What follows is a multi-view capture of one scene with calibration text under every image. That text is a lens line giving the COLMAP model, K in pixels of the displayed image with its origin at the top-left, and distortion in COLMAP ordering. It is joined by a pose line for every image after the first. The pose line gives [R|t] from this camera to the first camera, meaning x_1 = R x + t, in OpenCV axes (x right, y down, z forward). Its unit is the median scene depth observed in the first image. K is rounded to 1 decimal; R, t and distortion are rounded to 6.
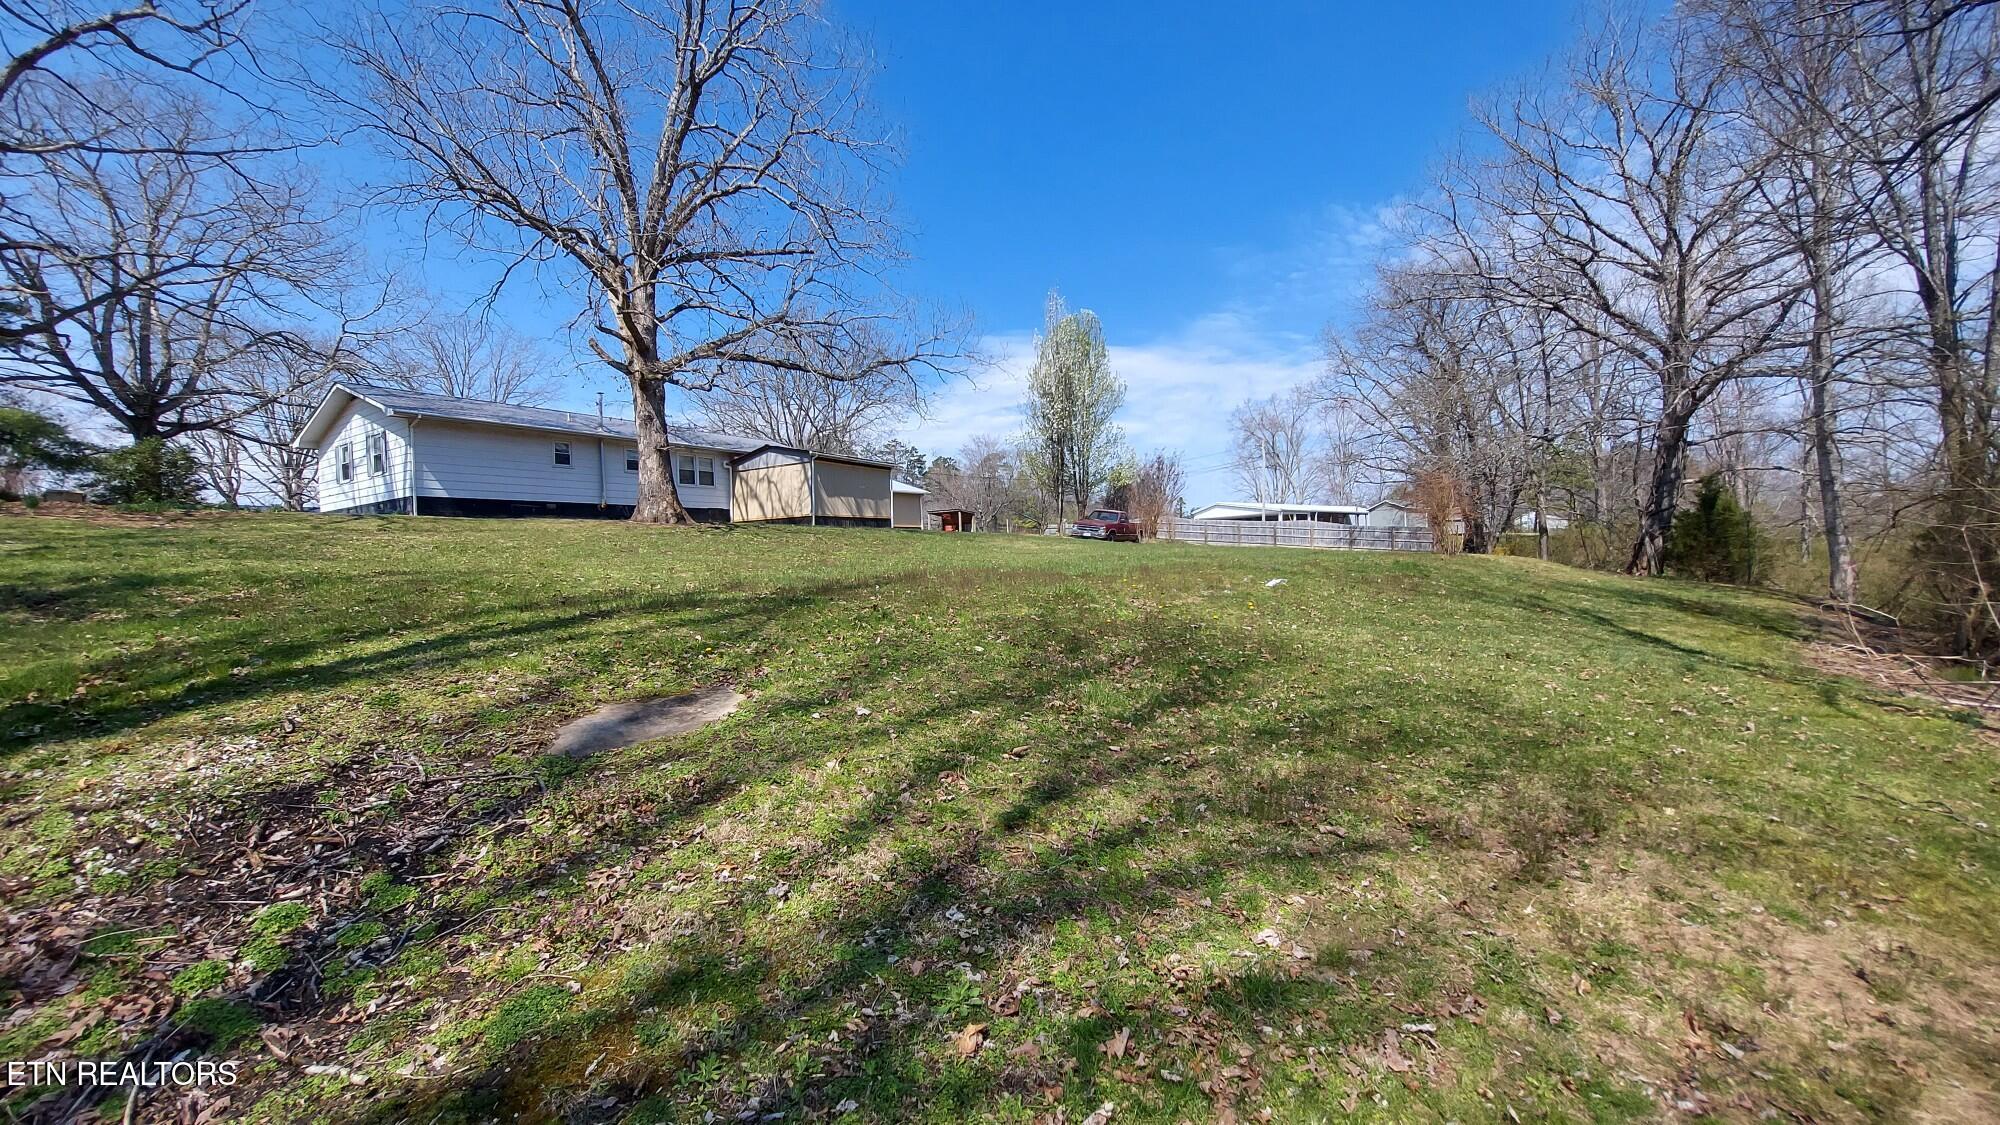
lens RADIAL K [[791.6, 0, 985.9], [0, 791.6, 578.0], [0, 0, 1]] dist [-0.017719, 0.000507]
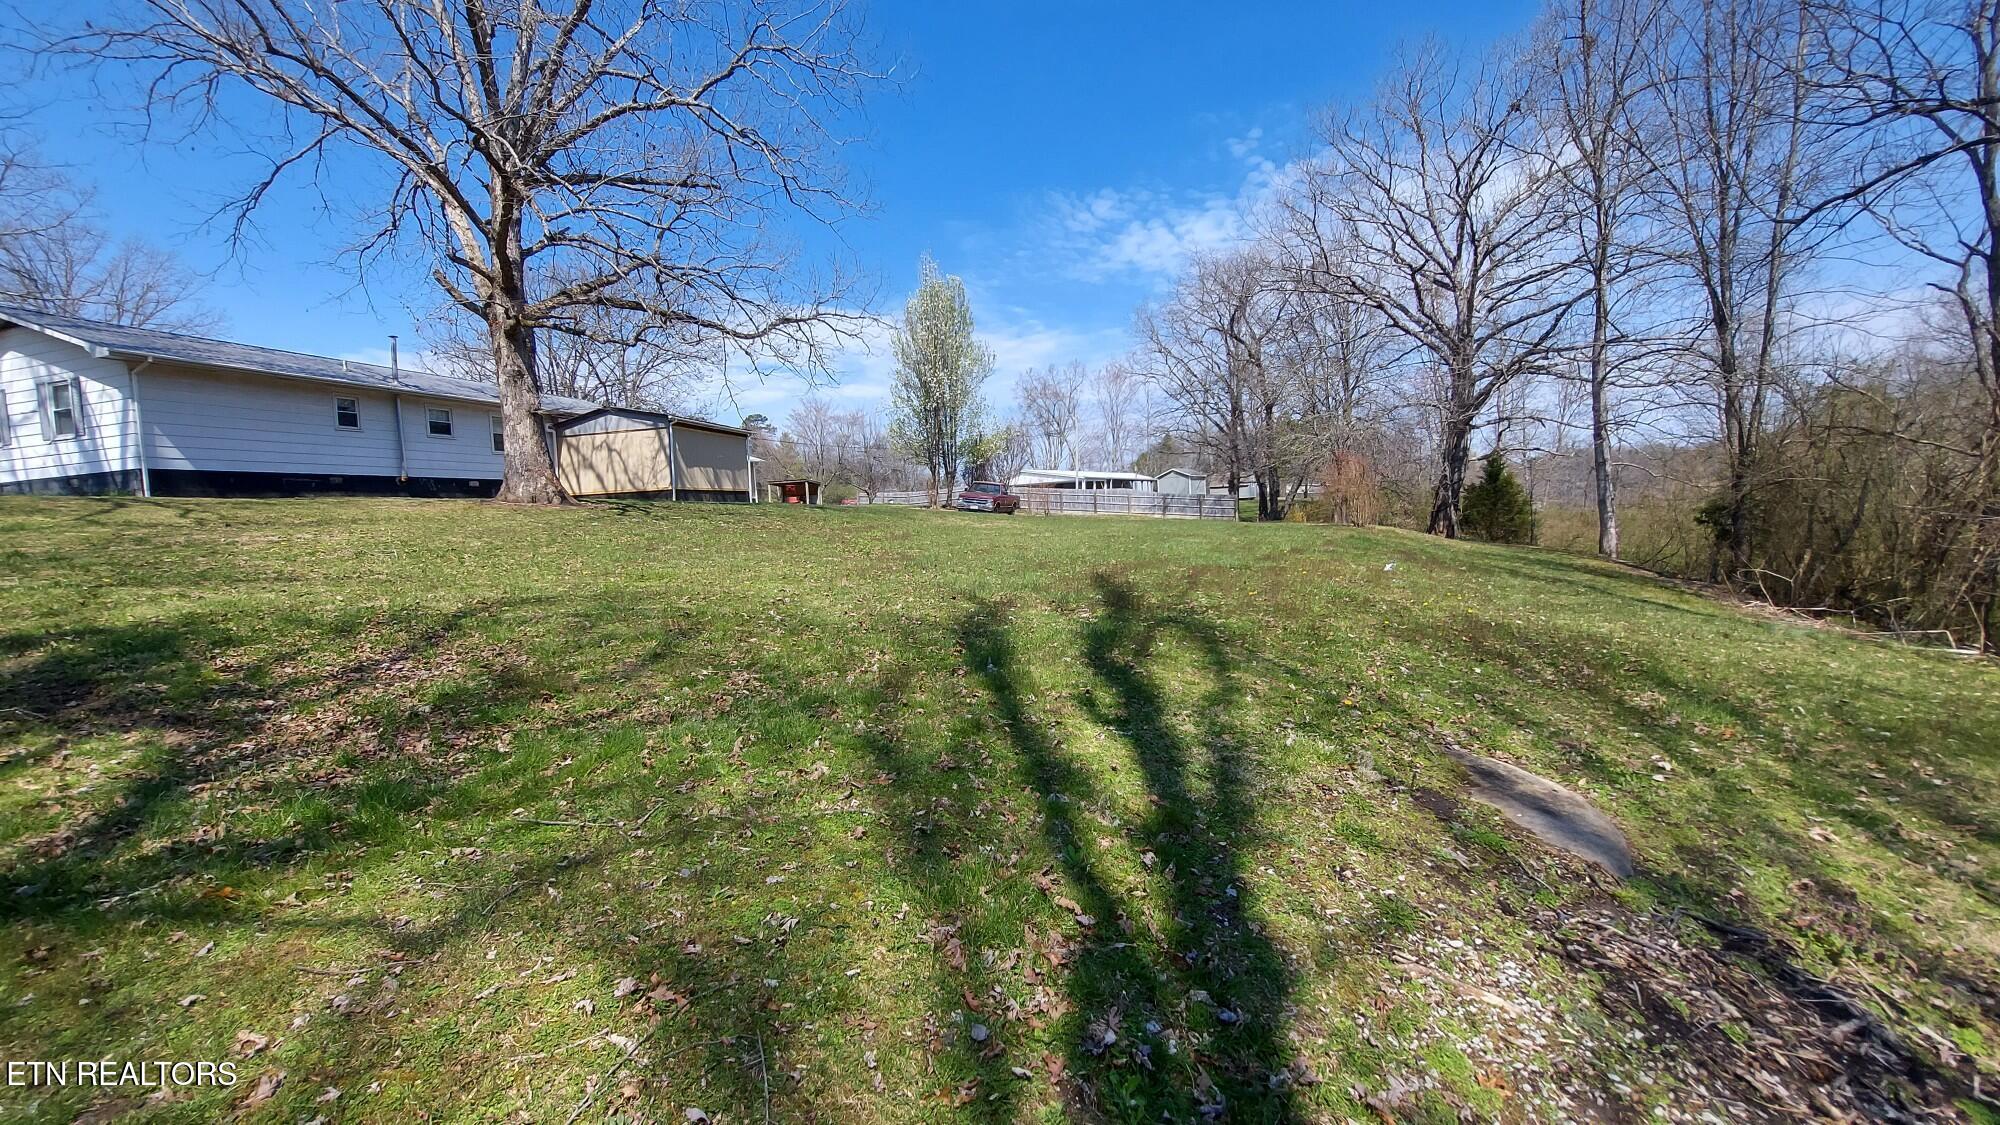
lens RADIAL K [[791.6, 0, 981.1], [0, 791.6, 546.4], [0, 0, 1]] dist [-0.017719, 0.000507]
pose [[0.951032, -0.026672, 0.307938, -0.176805], [0.024871, 0.999643, 0.009772, -0.017180], [-0.308089, -0.001634, 0.951356, 0.070138]]
